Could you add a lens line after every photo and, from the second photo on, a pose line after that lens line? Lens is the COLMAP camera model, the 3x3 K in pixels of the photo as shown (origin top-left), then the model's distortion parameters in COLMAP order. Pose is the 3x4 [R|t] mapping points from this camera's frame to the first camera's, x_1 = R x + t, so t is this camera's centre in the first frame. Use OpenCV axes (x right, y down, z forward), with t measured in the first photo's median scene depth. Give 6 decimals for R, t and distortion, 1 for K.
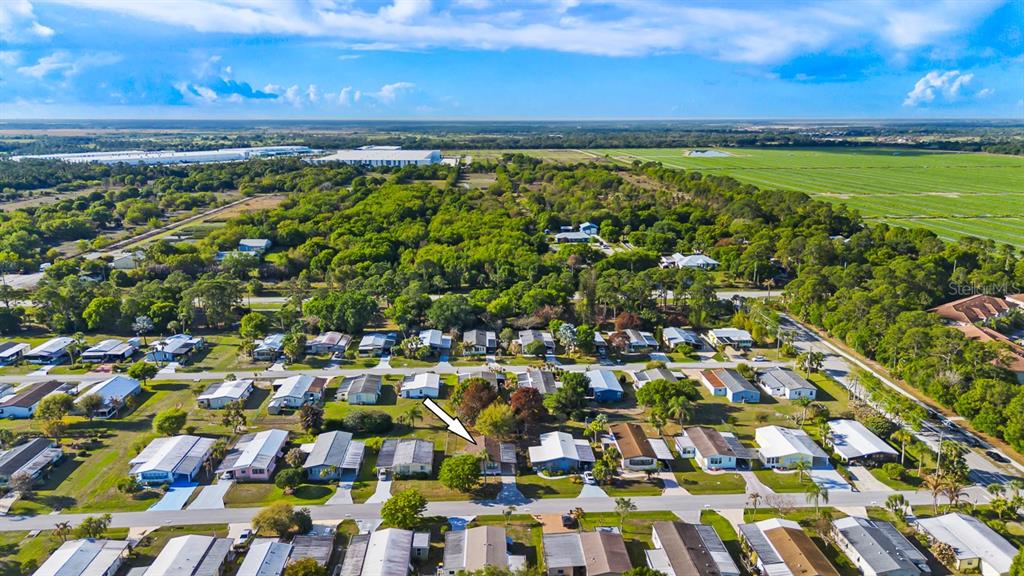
lens RADIAL K [[731.9, 0, 512.5], [0, 731.9, 261.6], [0, 0, 1]] dist [0.079214, -0.088106]
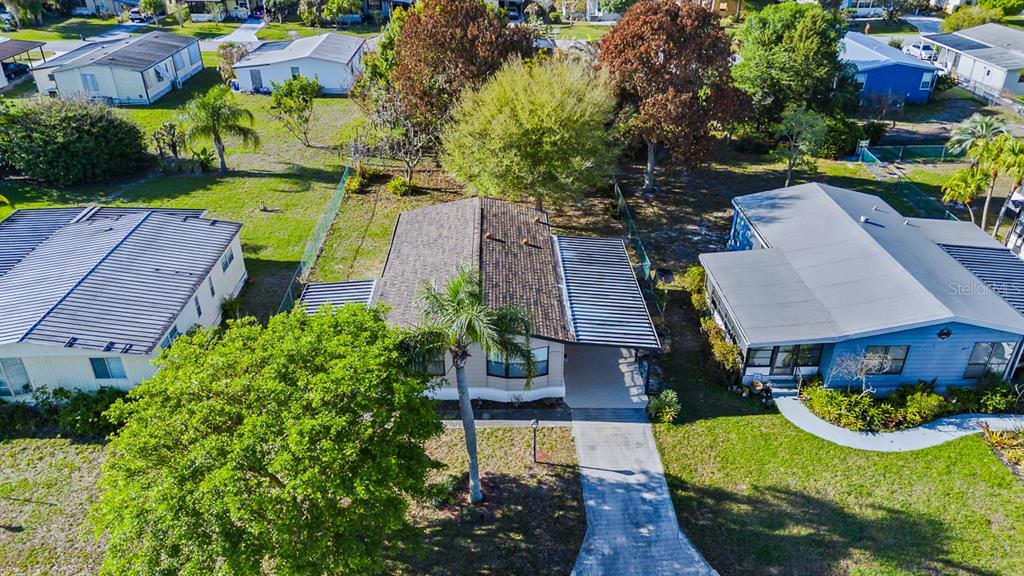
lens RADIAL K [[707.9, 0, 510.9], [0, 707.9, 307.1], [0, 0, 1]] dist [0.077747, -0.079117]
pose [[0.999530, 0.014315, -0.027100, -0.016840], [-0.004145, 0.939231, 0.343261, 0.141572], [0.030367, -0.342987, 0.938849, 0.576004]]
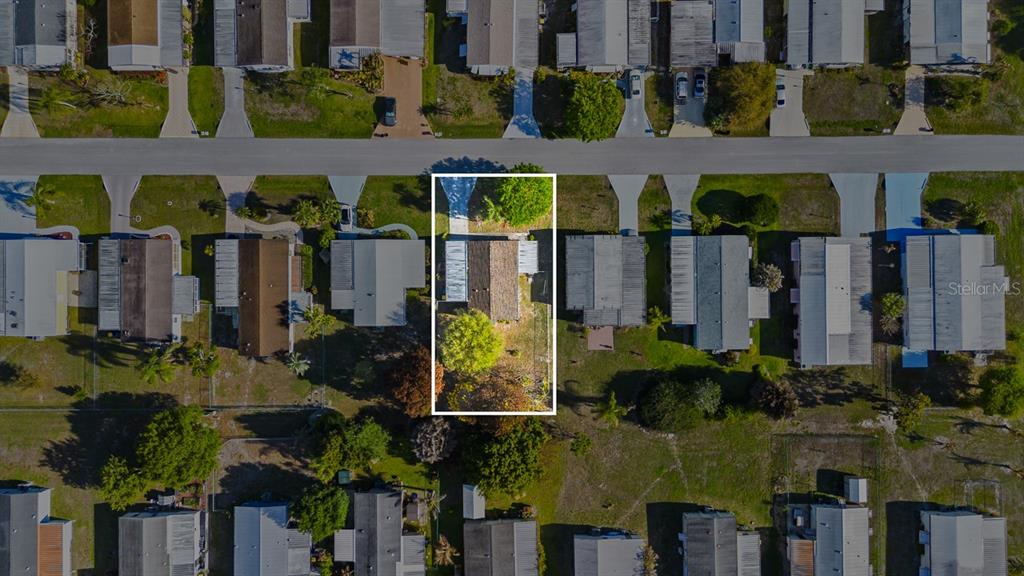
lens RADIAL K [[731.9, 0, 512.5], [0, 731.9, 261.6], [0, 0, 1]] dist [0.079214, -0.088106]
pose [[-0.998854, -0.047454, 0.006167, -0.042872], [0.014766, -0.183060, 0.982991, -0.280335], [-0.045517, 0.981956, 0.183551, 0.603675]]
